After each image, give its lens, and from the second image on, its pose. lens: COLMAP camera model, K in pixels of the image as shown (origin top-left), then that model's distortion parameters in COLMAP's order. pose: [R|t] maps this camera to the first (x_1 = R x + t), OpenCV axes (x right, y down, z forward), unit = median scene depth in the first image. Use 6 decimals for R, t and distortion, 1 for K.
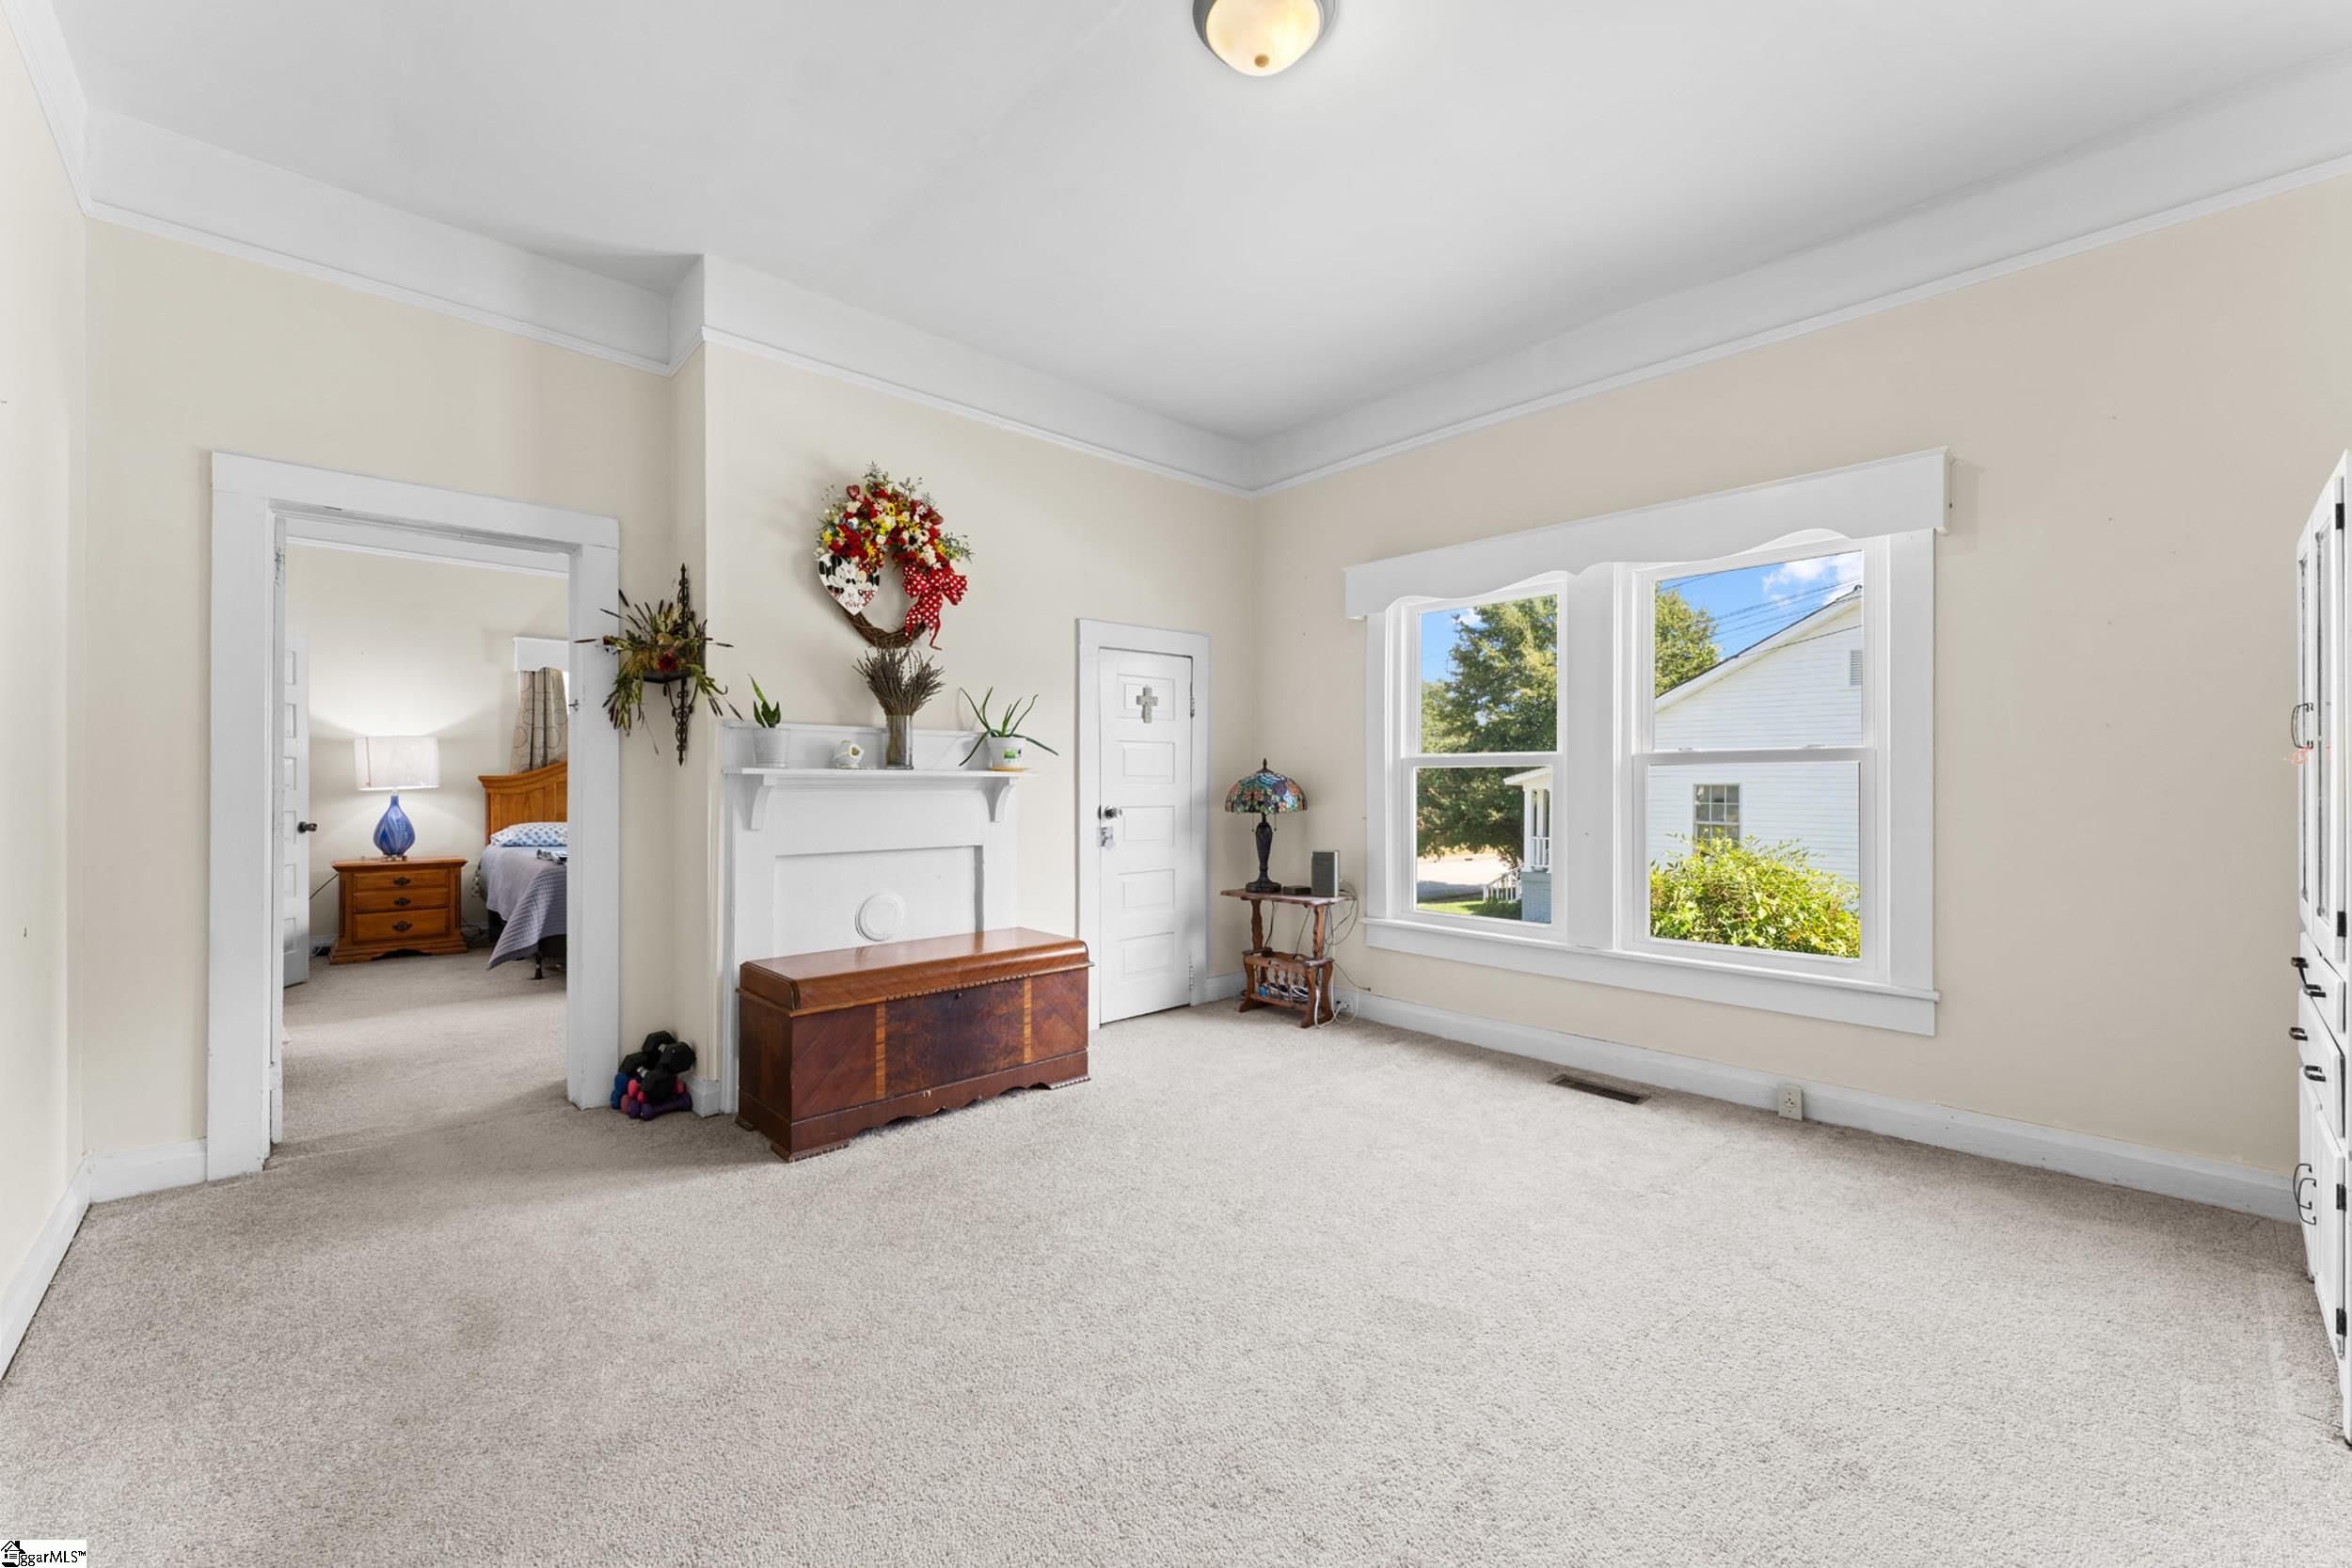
lens RADIAL K [[956.4, 0, 1180.4], [0, 956.4, 776.3], [0, 0, 1]] dist [-0.000328, 0.000121]
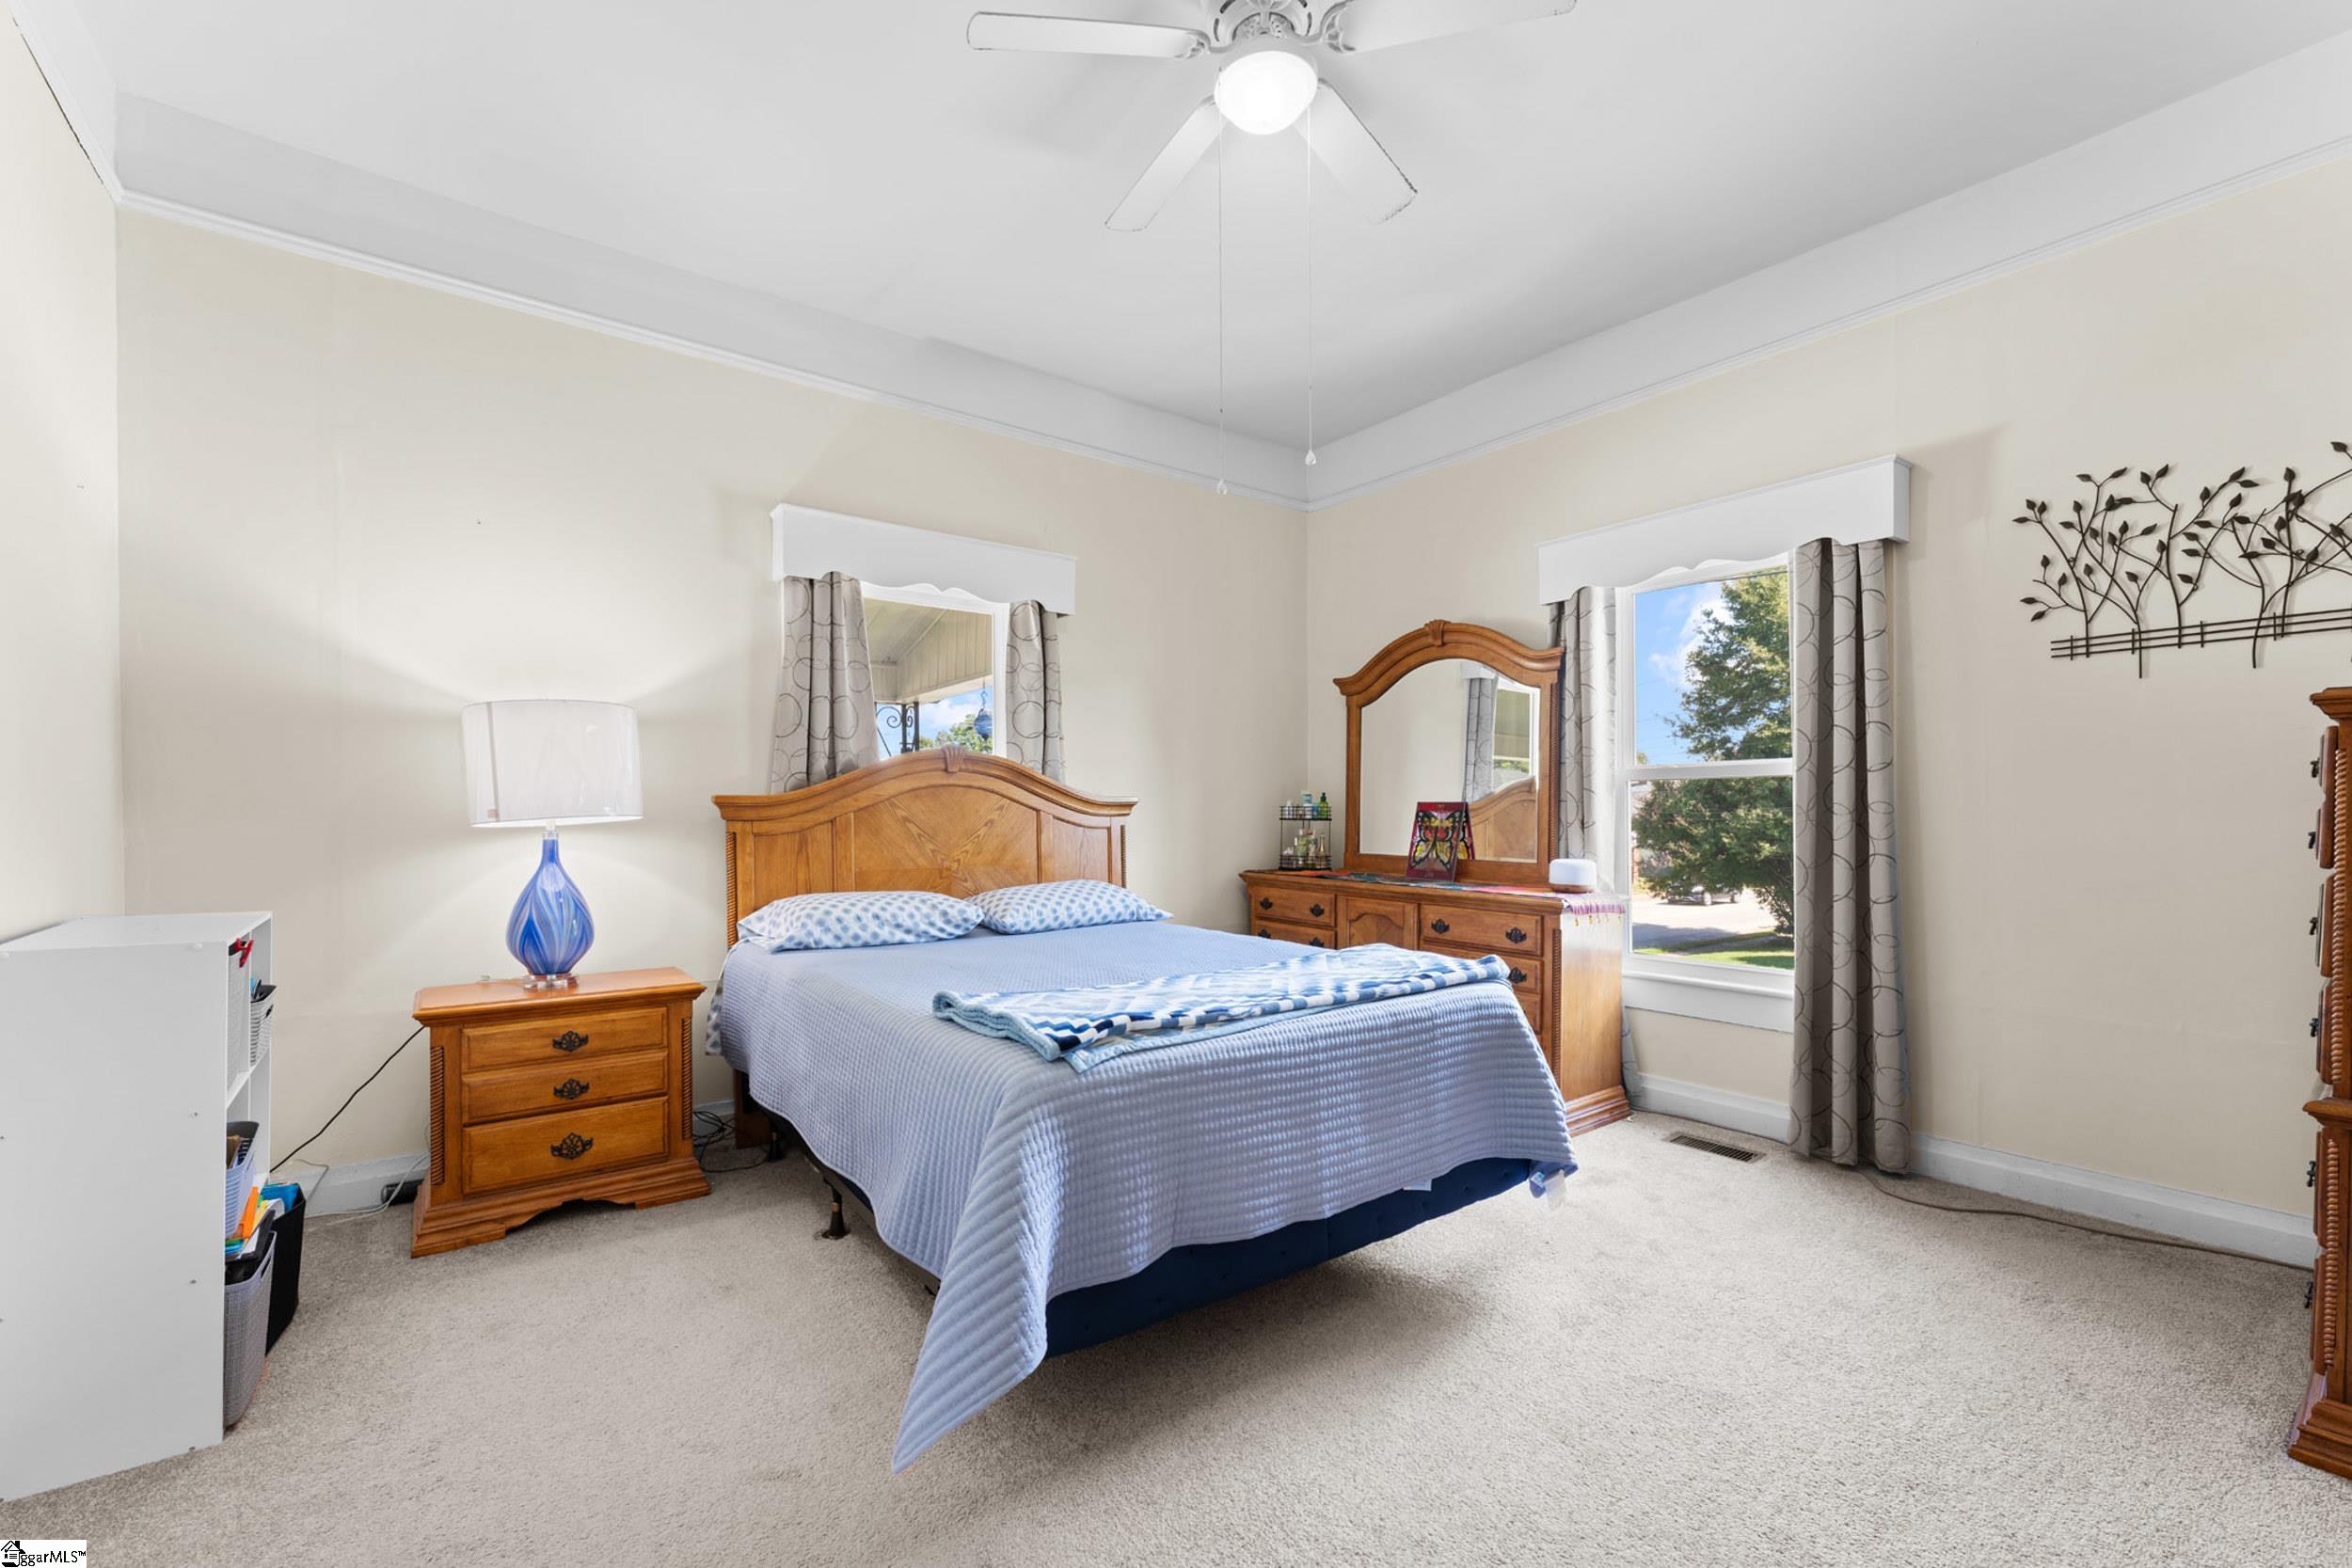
lens RADIAL K [[955.9, 0, 1181.0], [0, 955.9, 819.3], [0, 0, 1]] dist [0.000037, 0.000030]
pose [[0.996041, -0.004370, -0.088786, -0.474921], [0.005486, 0.999909, 0.012334, 0.006915], [0.088724, -0.012772, 0.995974, 0.565778]]
